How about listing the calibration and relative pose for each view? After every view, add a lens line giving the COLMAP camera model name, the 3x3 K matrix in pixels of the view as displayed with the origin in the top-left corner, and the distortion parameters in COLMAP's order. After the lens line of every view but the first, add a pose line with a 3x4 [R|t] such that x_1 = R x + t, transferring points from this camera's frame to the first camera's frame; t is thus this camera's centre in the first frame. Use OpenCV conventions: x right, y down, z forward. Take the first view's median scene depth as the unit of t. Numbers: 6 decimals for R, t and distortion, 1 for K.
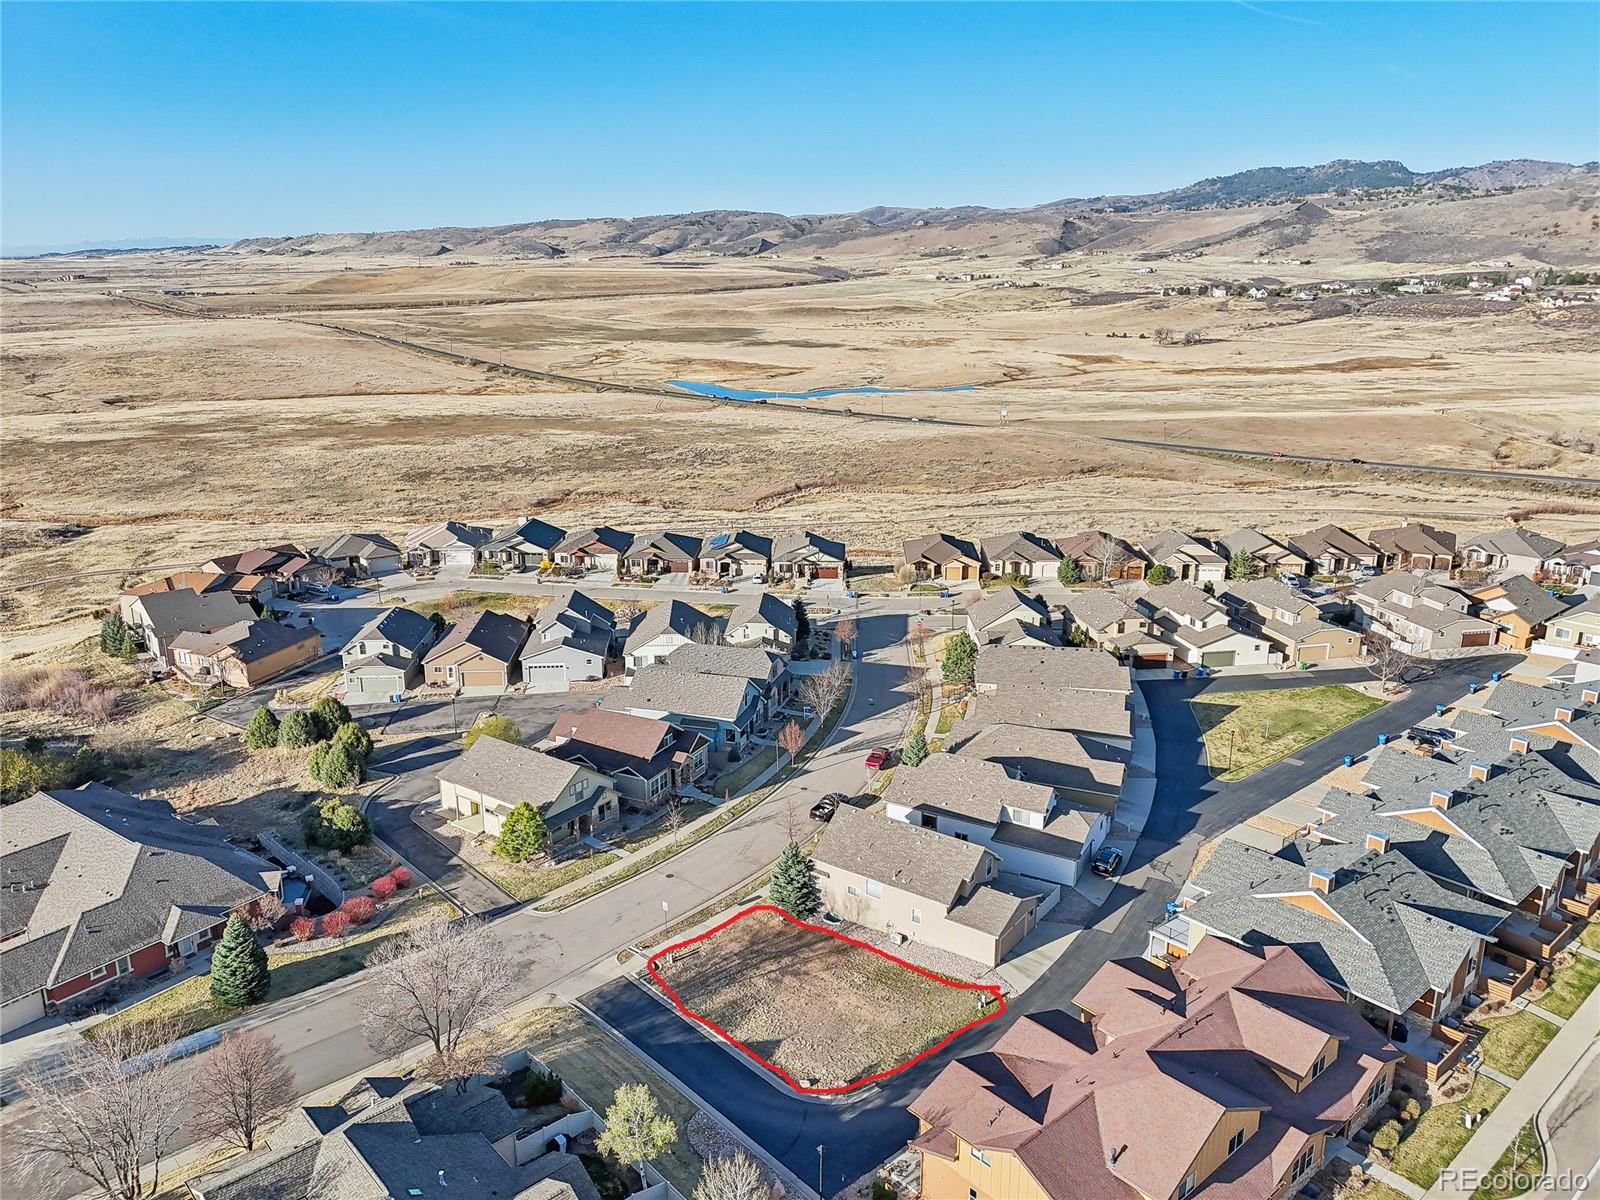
lens RADIAL K [[1195.7, 0, 806.8], [0, 1195.7, 592.5], [0, 0, 1]] dist [0.081837, -0.084603]
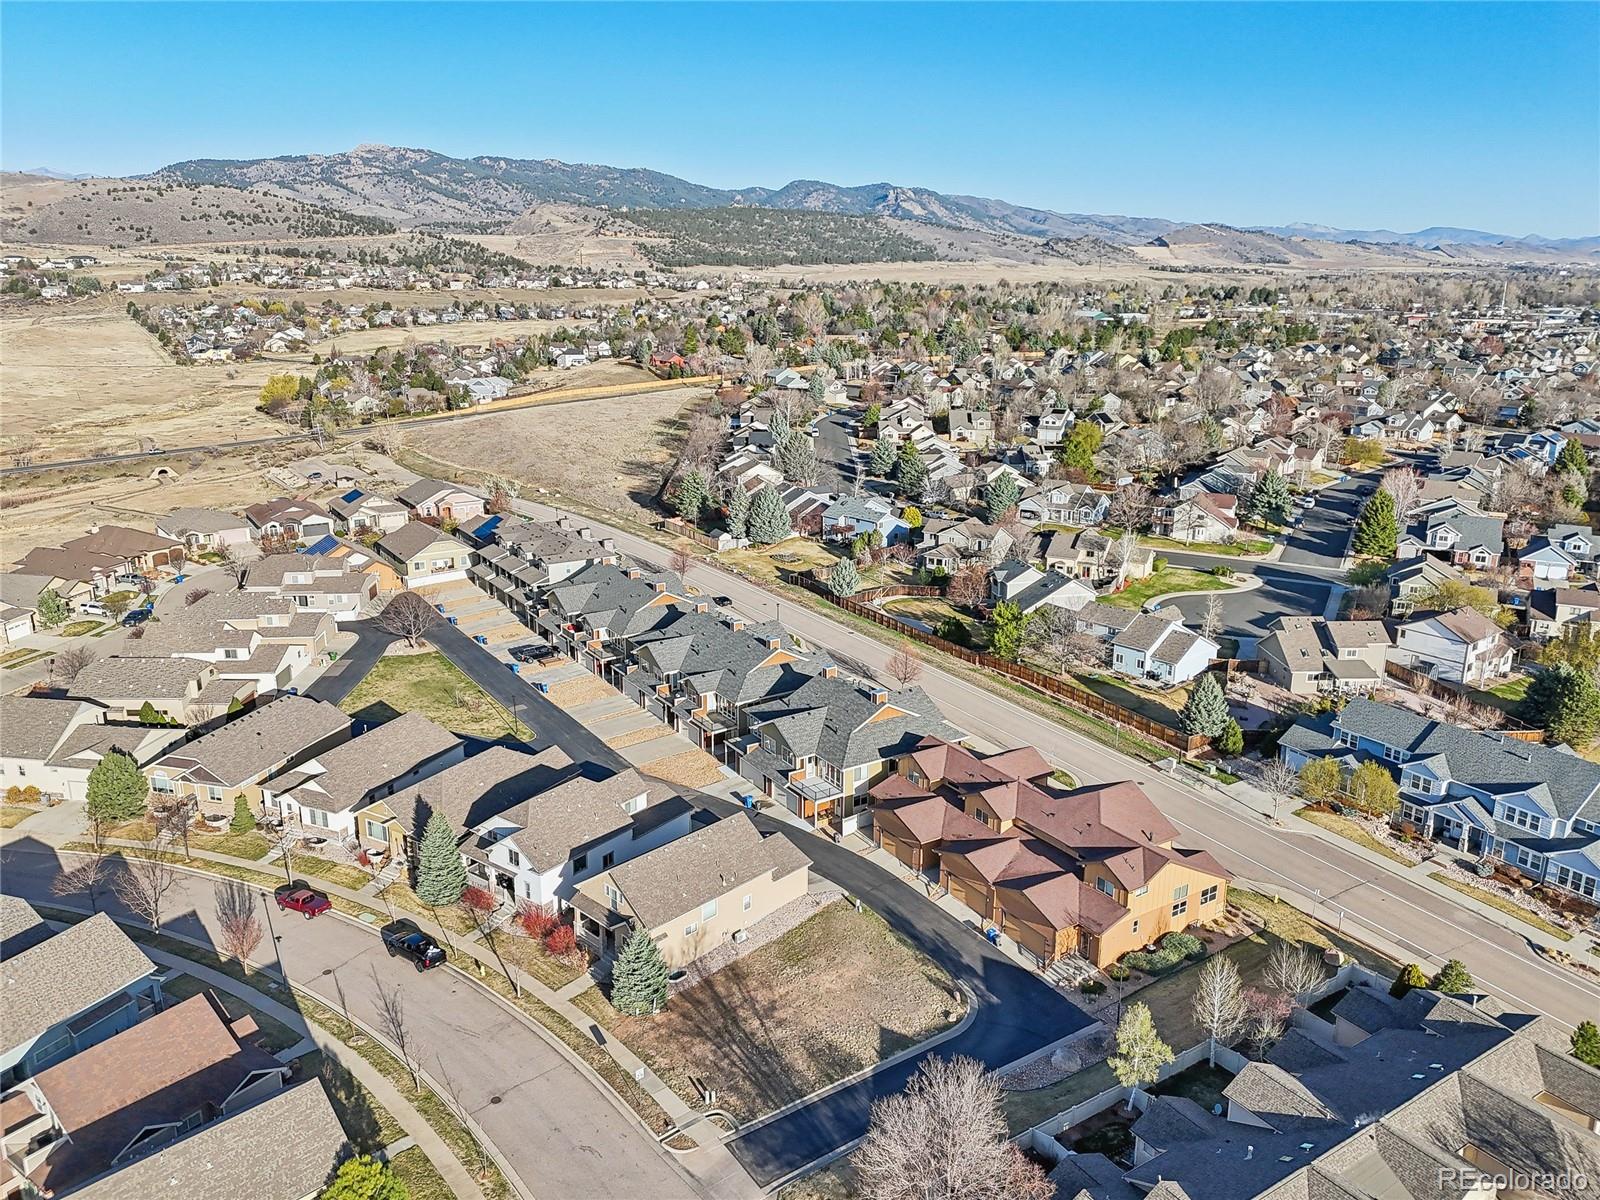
lens RADIAL K [[1195.7, 0, 806.8], [0, 1195.7, 592.5], [0, 0, 1]] dist [0.081837, -0.084603]
pose [[0.155348, -0.269251, 0.950458, -0.089291], [0.258816, 0.939623, 0.223880, -0.021368], [-0.953353, 0.211214, 0.215655, 0.076579]]
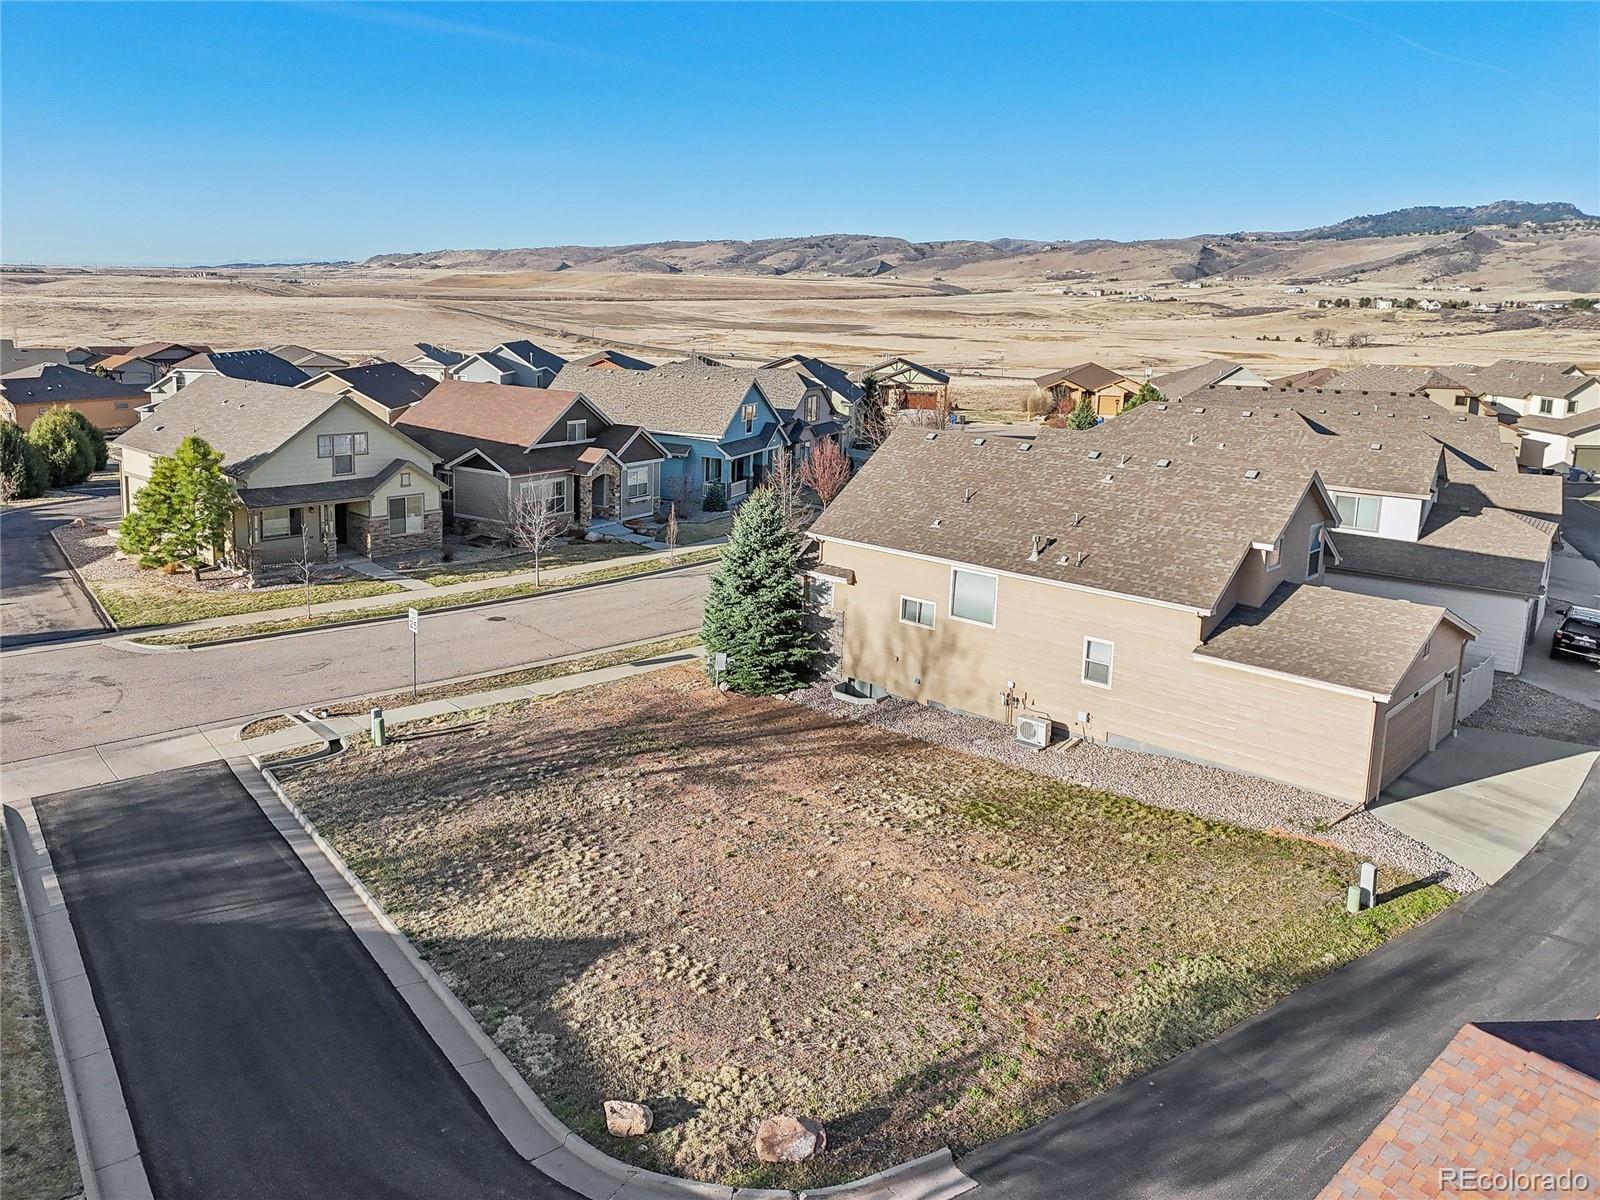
lens RADIAL K [[1236.9, 0, 784.6], [0, 1236.9, 507.1], [0, 0, 1]] dist [0.067611, -0.070126]
pose [[0.993312, 0.044342, -0.106606, 0.004387], [-0.054857, 0.993691, -0.097822, 0.029935], [0.101595, 0.103016, 0.989478, 0.072458]]
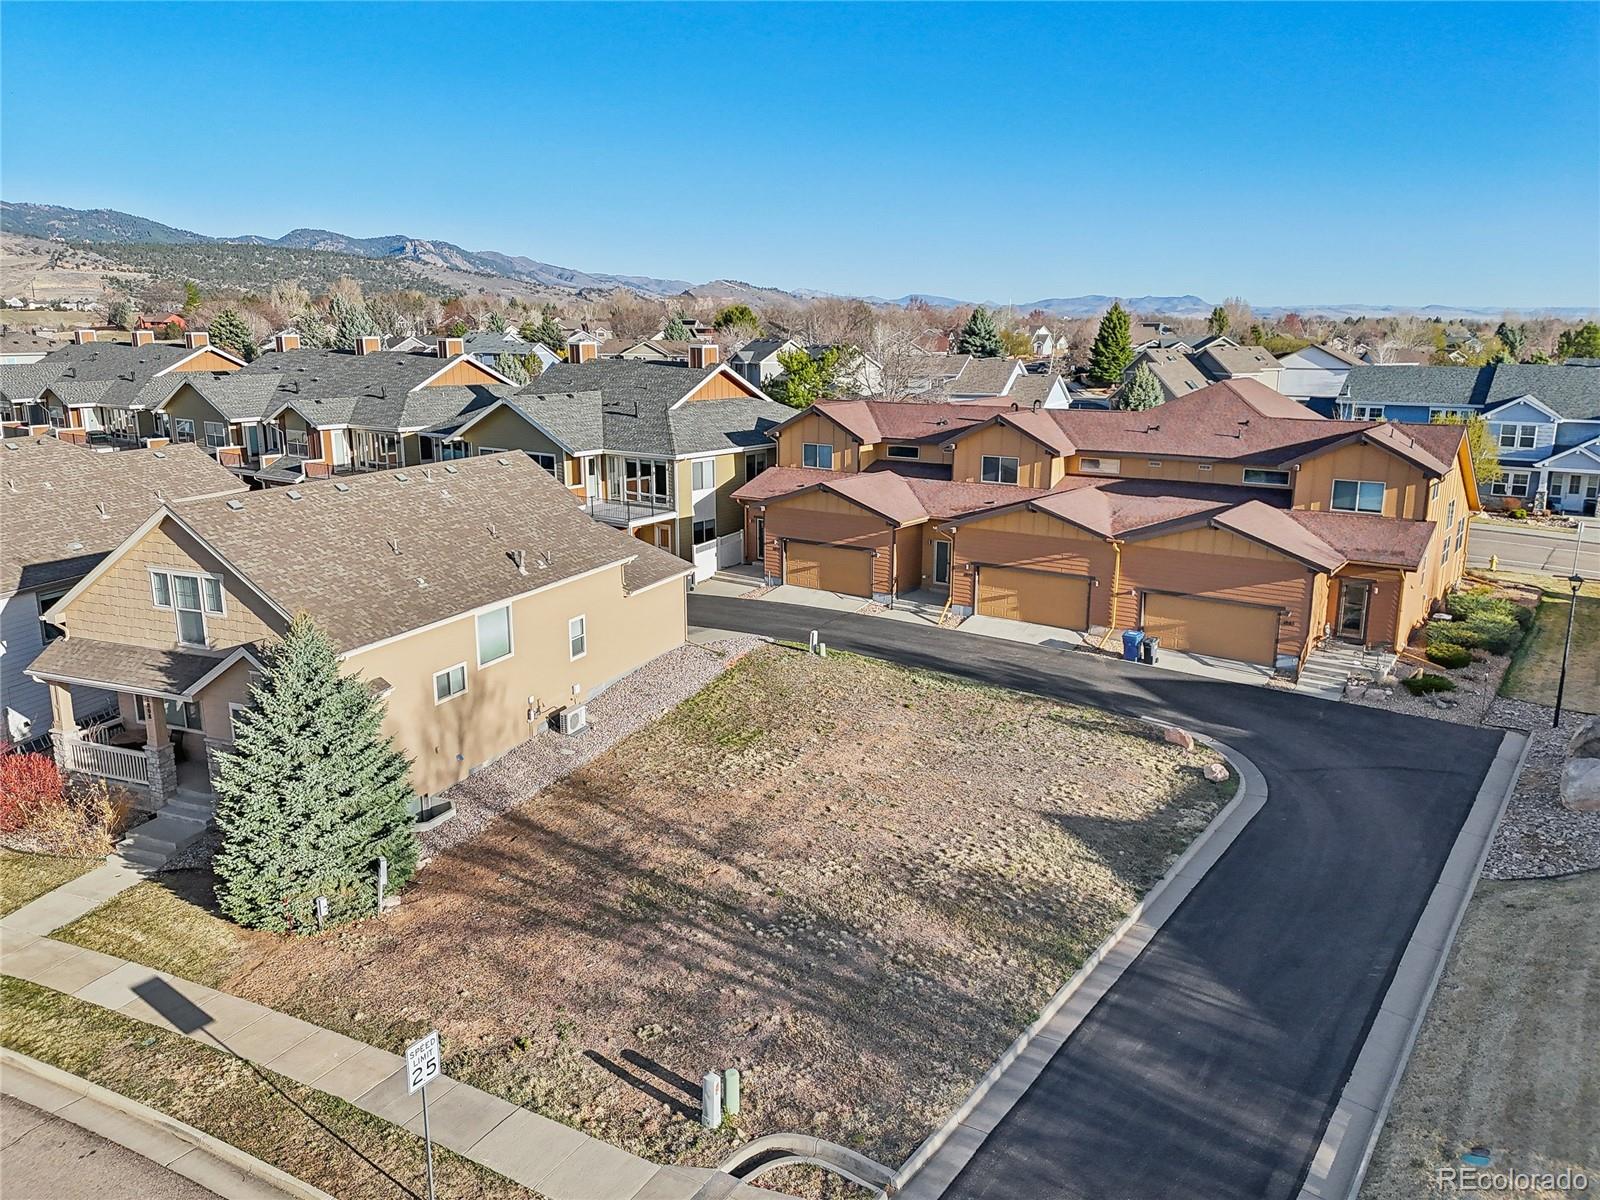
lens RADIAL K [[1195.7, 0, 806.8], [0, 1195.7, 592.5], [0, 0, 1]] dist [0.081837, -0.084603]
pose [[-0.217009, -0.221347, 0.950743, -0.032847], [0.255992, 0.926962, 0.274242, 0.018988], [-0.942006, 0.302896, -0.144496, 0.110685]]
